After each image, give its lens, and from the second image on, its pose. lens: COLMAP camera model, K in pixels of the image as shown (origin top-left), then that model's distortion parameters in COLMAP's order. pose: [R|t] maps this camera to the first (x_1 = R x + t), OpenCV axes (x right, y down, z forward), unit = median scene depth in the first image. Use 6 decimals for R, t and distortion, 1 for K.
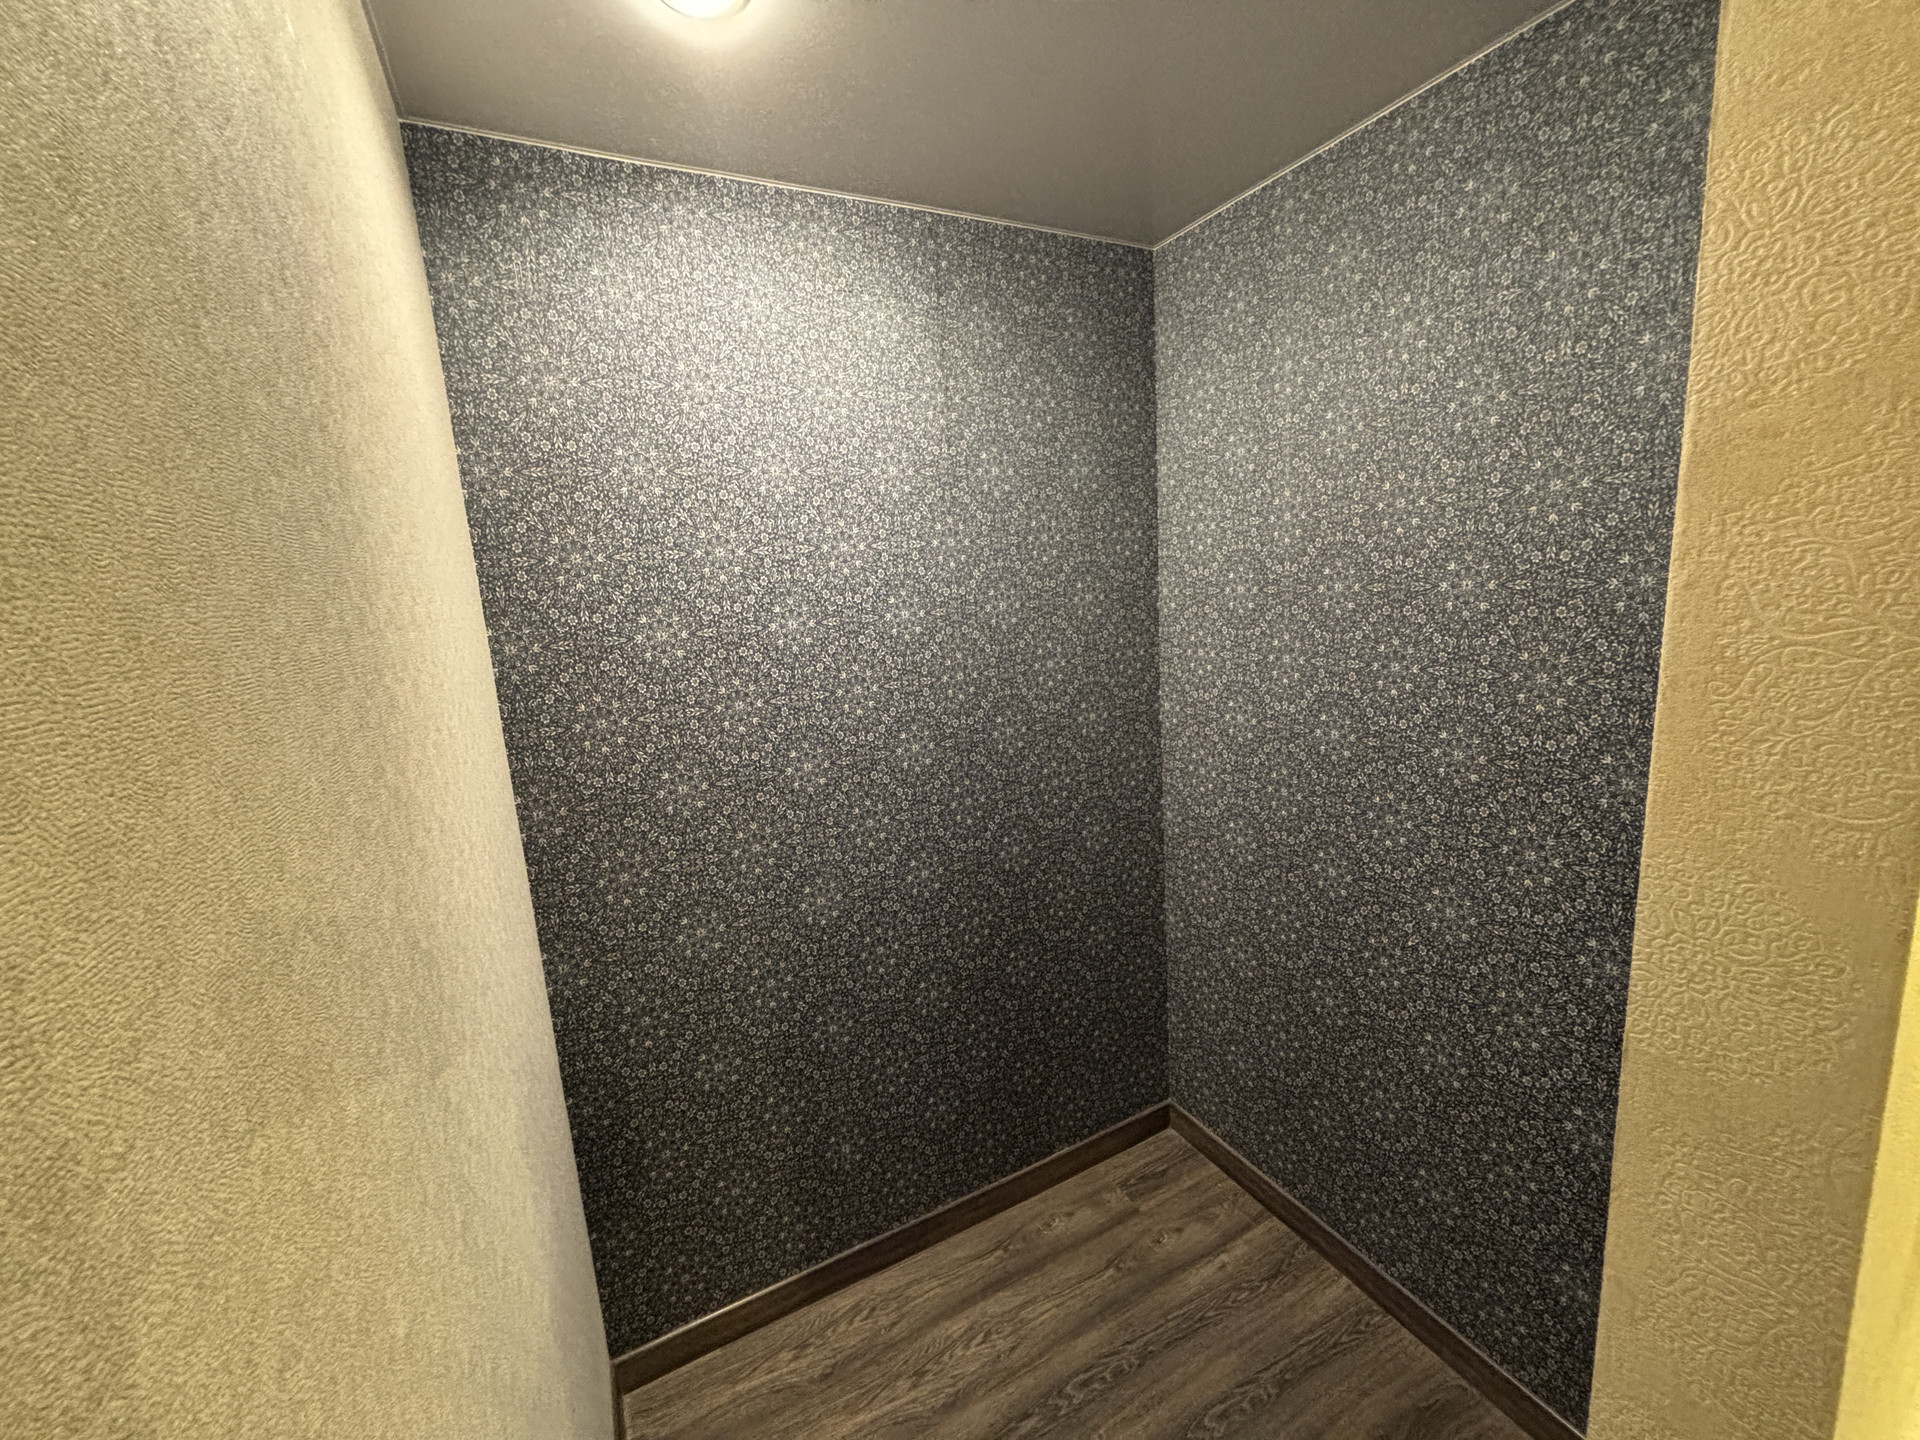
lens RADIAL K [[778.4, 0, 957.0], [0, 778.4, 715.5], [0, 0, 1]] dist [0.008799, 0.000168]
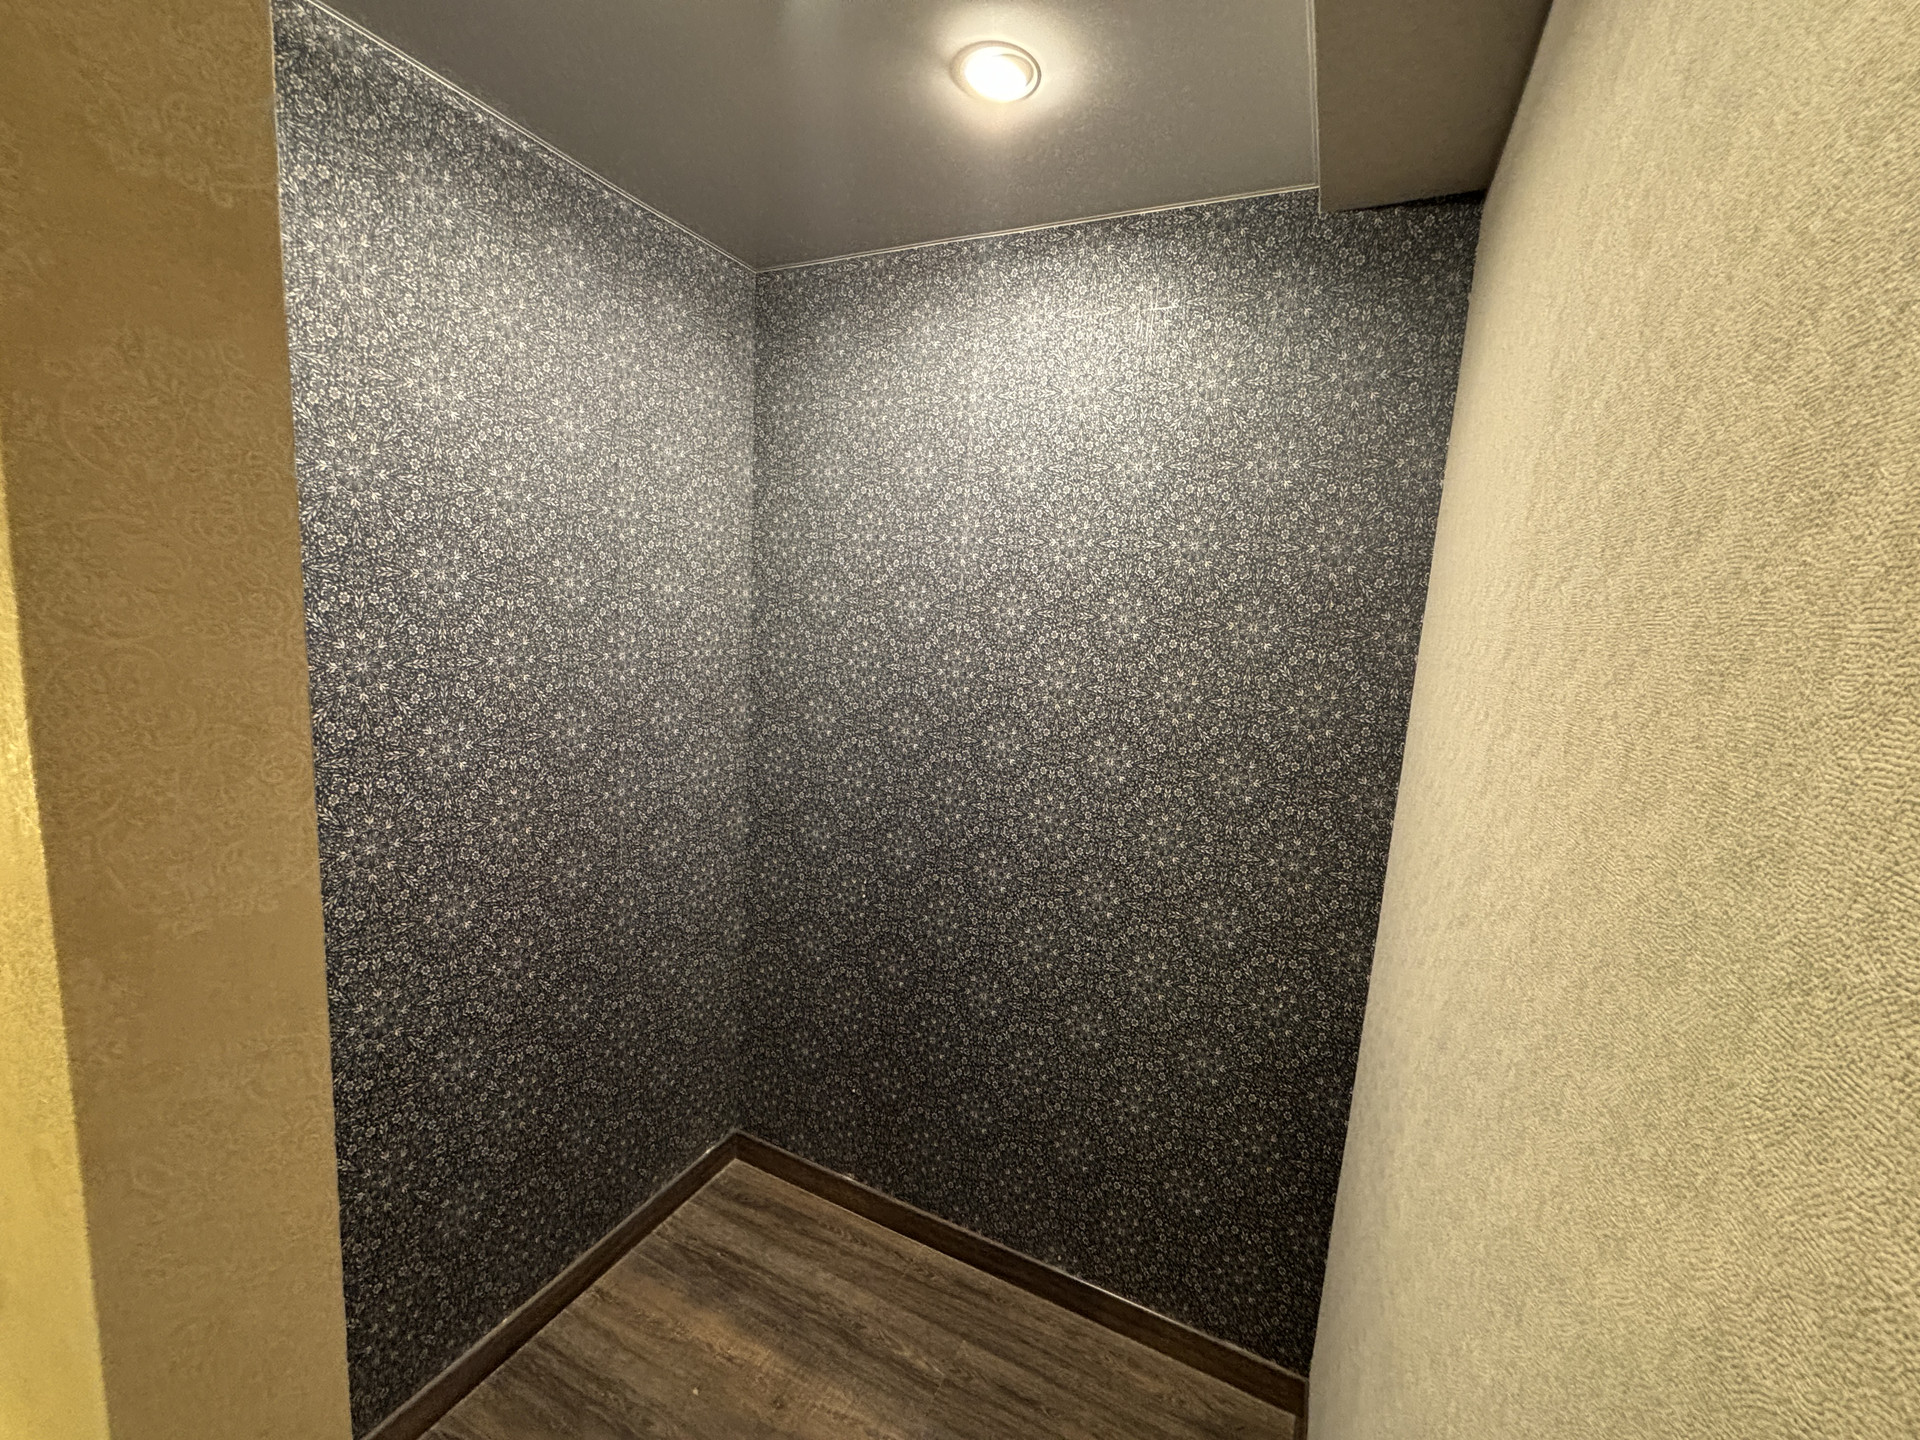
lens RADIAL K [[784.5, 0, 976.7], [0, 784.5, 719.6], [0, 0, 1]] dist [-0.013868, 0.000014]
pose [[-0.990896, -0.127055, -0.044524, 0.019701], [0.134615, -0.940040, -0.313374, 0.302759], [-0.002039, -0.316514, 0.948586, 0.054465]]
